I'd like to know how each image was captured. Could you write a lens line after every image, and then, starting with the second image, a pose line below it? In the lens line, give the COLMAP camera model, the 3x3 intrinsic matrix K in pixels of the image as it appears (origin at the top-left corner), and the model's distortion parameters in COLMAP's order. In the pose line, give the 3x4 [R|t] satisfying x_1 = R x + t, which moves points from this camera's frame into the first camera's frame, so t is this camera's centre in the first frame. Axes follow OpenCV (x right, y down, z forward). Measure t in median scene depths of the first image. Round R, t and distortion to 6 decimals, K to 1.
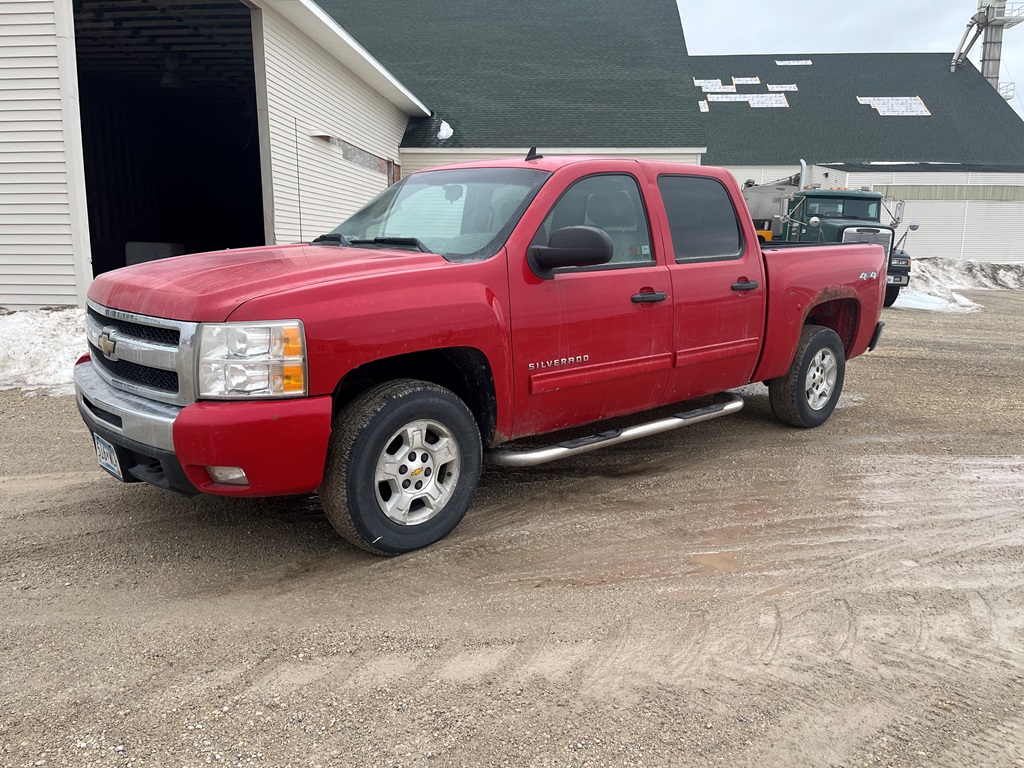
lens RADIAL K [[774.8, 0, 512.0], [0, 774.8, 384.0], [0, 0, 1]] dist [0.068096, -0.082063]
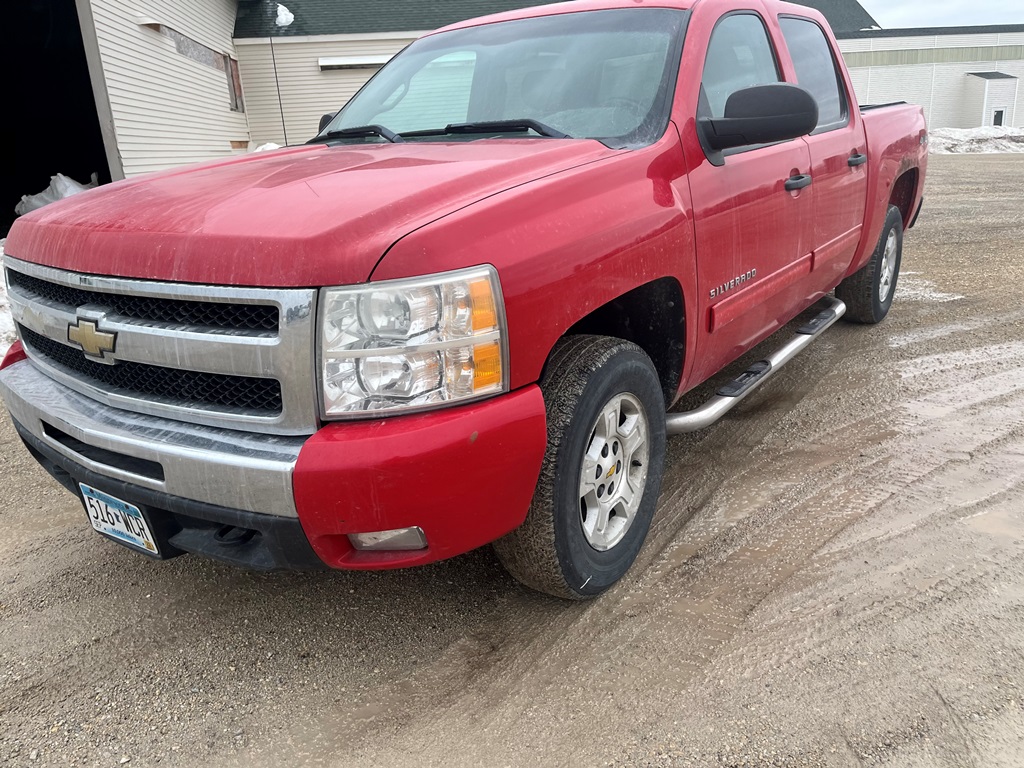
lens RADIAL K [[774.8, 0, 512.0], [0, 774.8, 384.0], [0, 0, 1]] dist [0.068096, -0.082063]
pose [[0.974597, -0.129872, 0.182465, -0.324883], [0.106864, 0.985639, 0.130749, -0.059859], [-0.196825, -0.107929, 0.974480, 0.371004]]
